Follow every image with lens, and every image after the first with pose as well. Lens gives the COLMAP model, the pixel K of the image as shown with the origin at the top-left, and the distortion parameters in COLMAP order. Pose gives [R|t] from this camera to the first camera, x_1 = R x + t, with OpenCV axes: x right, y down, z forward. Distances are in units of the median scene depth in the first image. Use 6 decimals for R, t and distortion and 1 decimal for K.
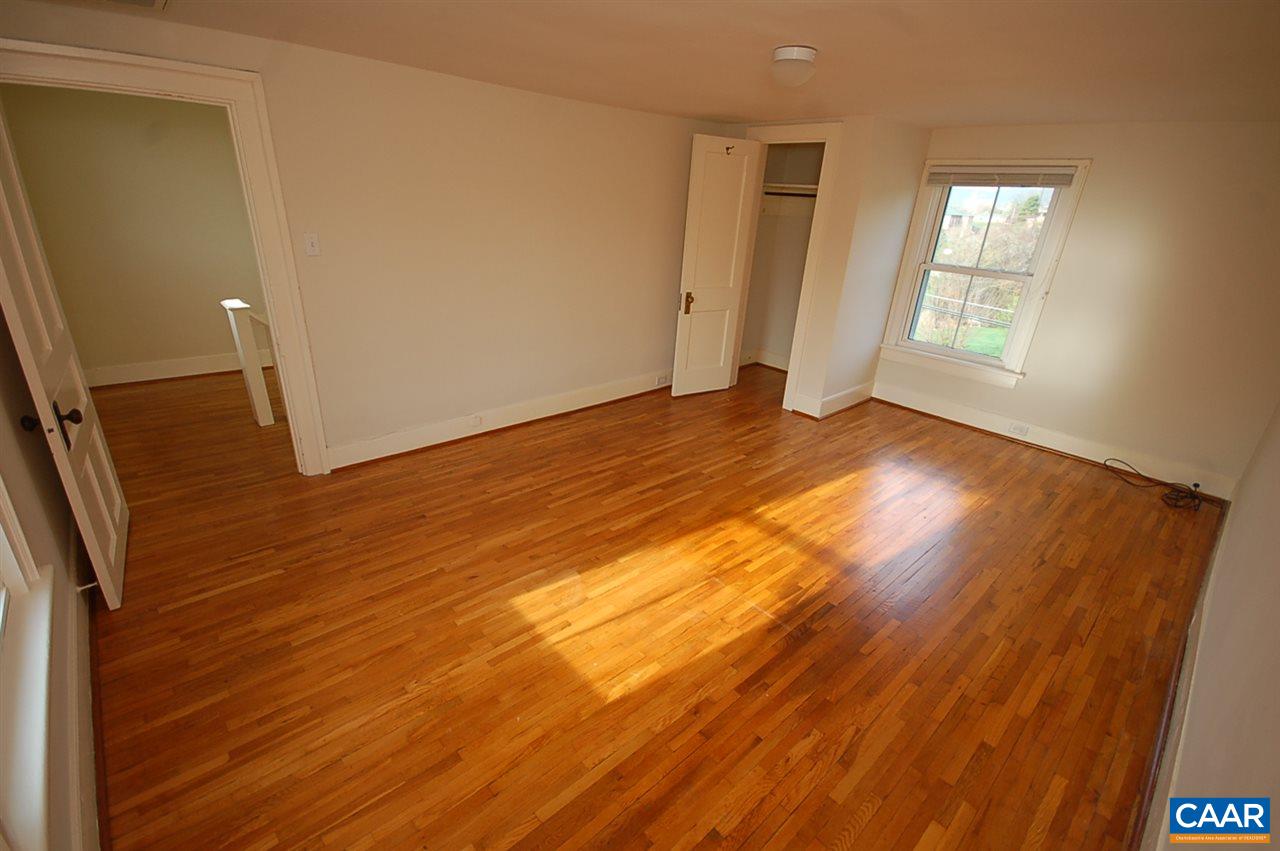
lens RADIAL K [[567.0, 0, 634.2], [0, 567.0, 428.2], [0, 0, 1]] dist [0.000044, -0.001977]
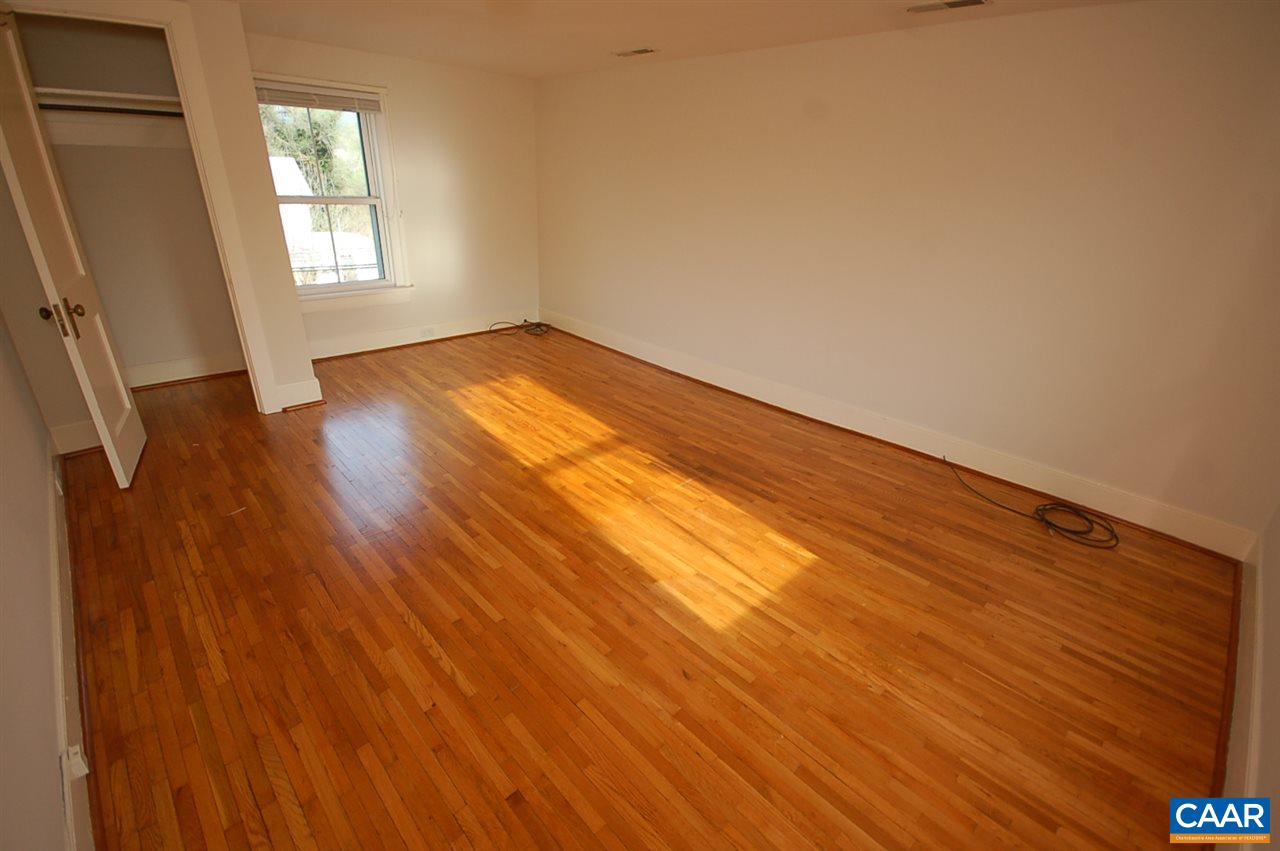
lens RADIAL K [[567.0, 0, 631.4], [0, 567.0, 424.7], [0, 0, 1]] dist [0.000044, -0.001977]
pose [[-0.022385, -0.455224, 0.890095, -0.758518], [0.340105, 0.833749, 0.434960, -0.337196], [-0.940121, 0.312463, 0.136161, 0.831769]]
